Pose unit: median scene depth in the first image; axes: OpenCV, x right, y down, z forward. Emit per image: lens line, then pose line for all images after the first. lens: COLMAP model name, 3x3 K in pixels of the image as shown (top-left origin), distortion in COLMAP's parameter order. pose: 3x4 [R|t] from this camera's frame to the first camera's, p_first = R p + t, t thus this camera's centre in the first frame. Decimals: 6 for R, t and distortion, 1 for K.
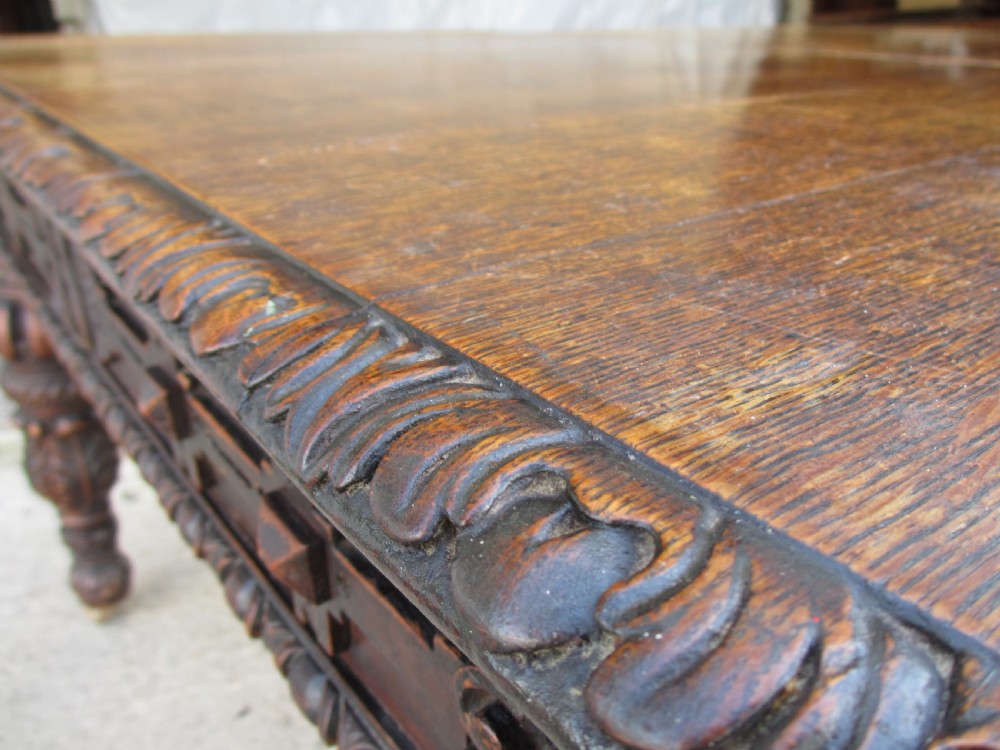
lens RADIAL K [[830.0, 0, 502.4], [0, 830.0, 396.8], [0, 0, 1]] dist [-0.048265, 0.008771]
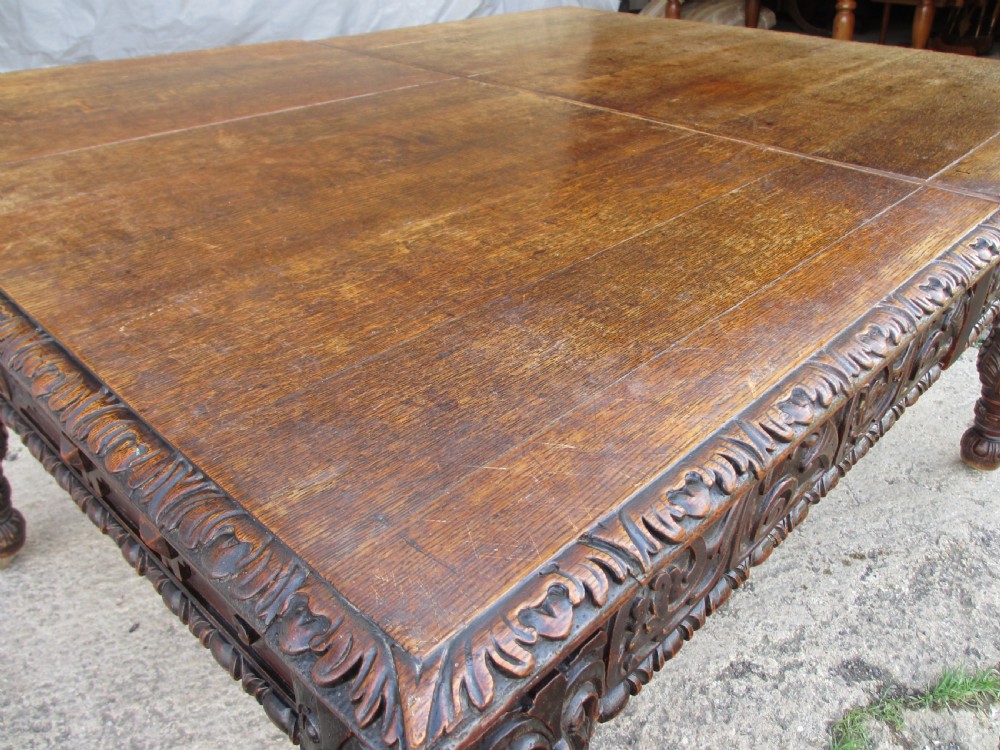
lens RADIAL K [[830.0, 0, 502.6], [0, 830.0, 385.0], [0, 0, 1]] dist [-0.048265, 0.008771]
pose [[0.987166, -0.063185, 0.146669, 0.437272], [0.047795, 0.993197, 0.106182, -0.492509], [-0.152380, -0.097809, 0.983470, -1.527328]]
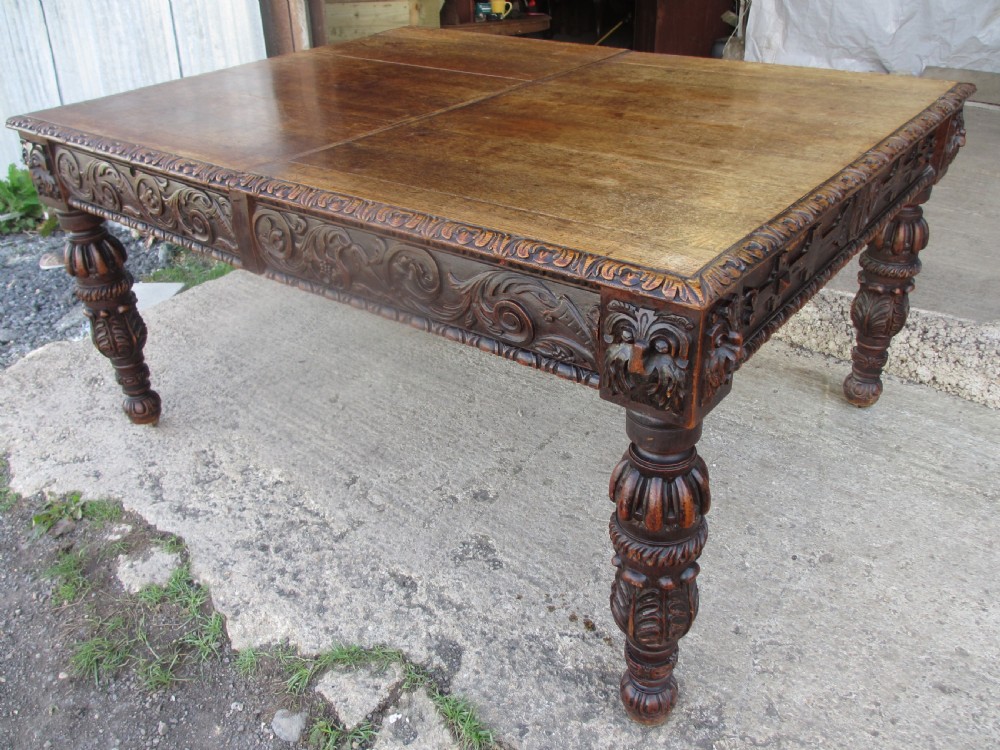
lens RADIAL K [[830.0, 0, 504.1], [0, 830.0, 374.5], [0, 0, 1]] dist [-0.048265, 0.008771]
pose [[0.603625, 0.398105, -0.690760, 8.577059], [-0.320154, 0.914519, 0.247296, -1.703490], [0.730163, 0.071876, 0.679482, -0.634103]]
